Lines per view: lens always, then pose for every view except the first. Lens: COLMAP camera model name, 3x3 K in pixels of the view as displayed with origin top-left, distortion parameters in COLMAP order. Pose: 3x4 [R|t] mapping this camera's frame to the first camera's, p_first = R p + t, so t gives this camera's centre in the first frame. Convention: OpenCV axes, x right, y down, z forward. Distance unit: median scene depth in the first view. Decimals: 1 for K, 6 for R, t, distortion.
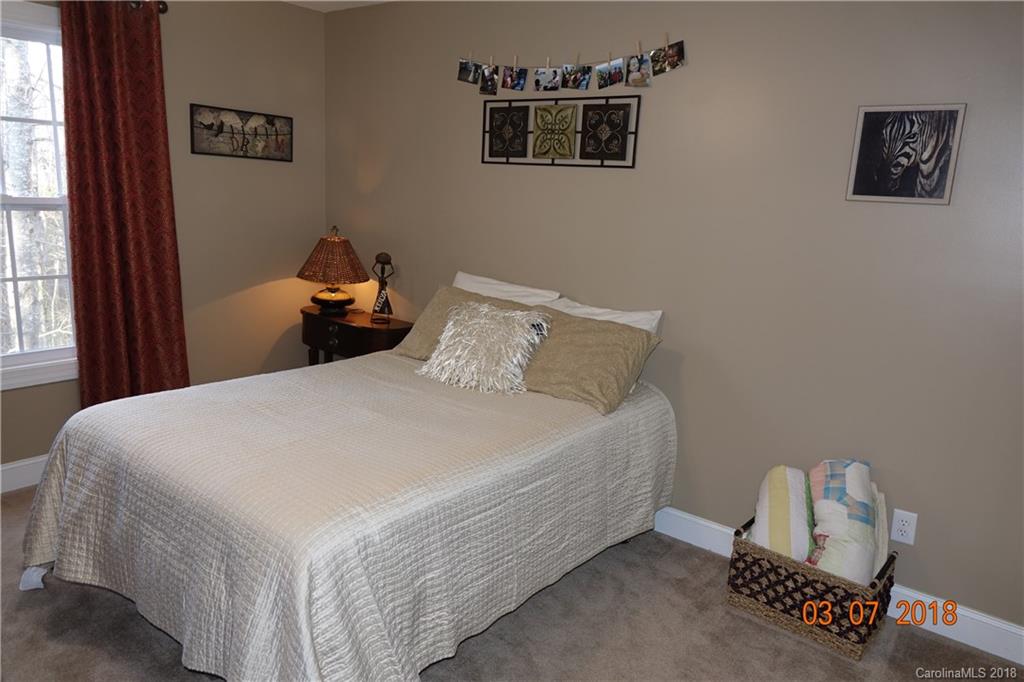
lens RADIAL K [[714.4, 0, 513.2], [0, 714.4, 342.2], [0, 0, 1]] dist [-0.006225, 0.003328]
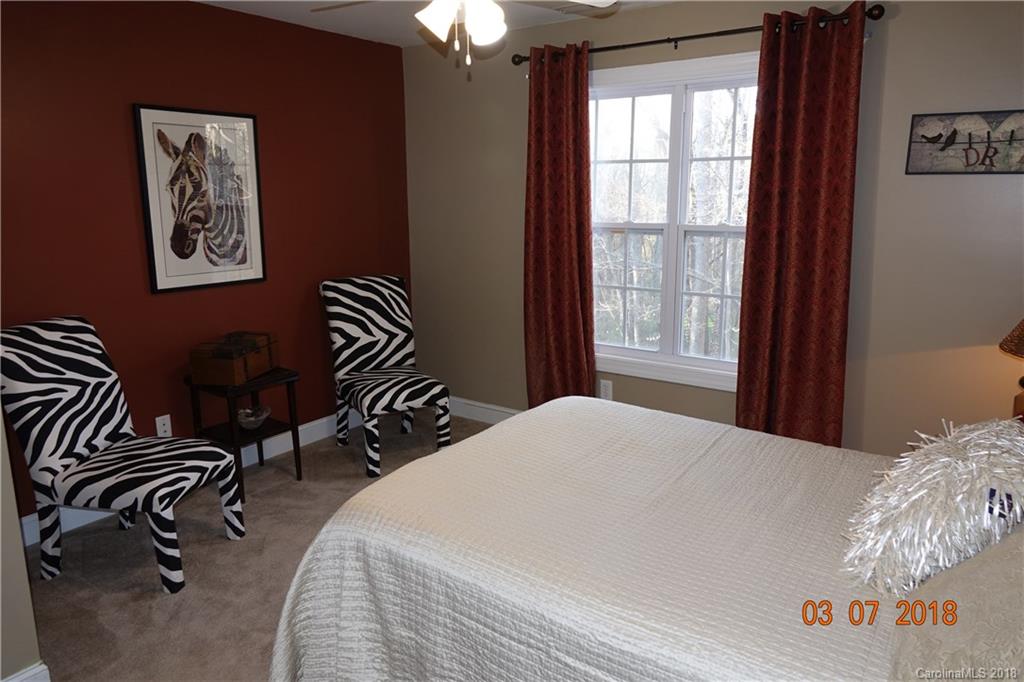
lens RADIAL K [[714.4, 0, 515.9], [0, 714.4, 338.9], [0, 0, 1]] dist [-0.006225, 0.003328]
pose [[0.034371, 0.148219, -0.988357, 0.378159], [-0.210878, 0.967751, 0.137796, -0.095502], [0.976908, 0.203687, 0.064519, 0.530410]]
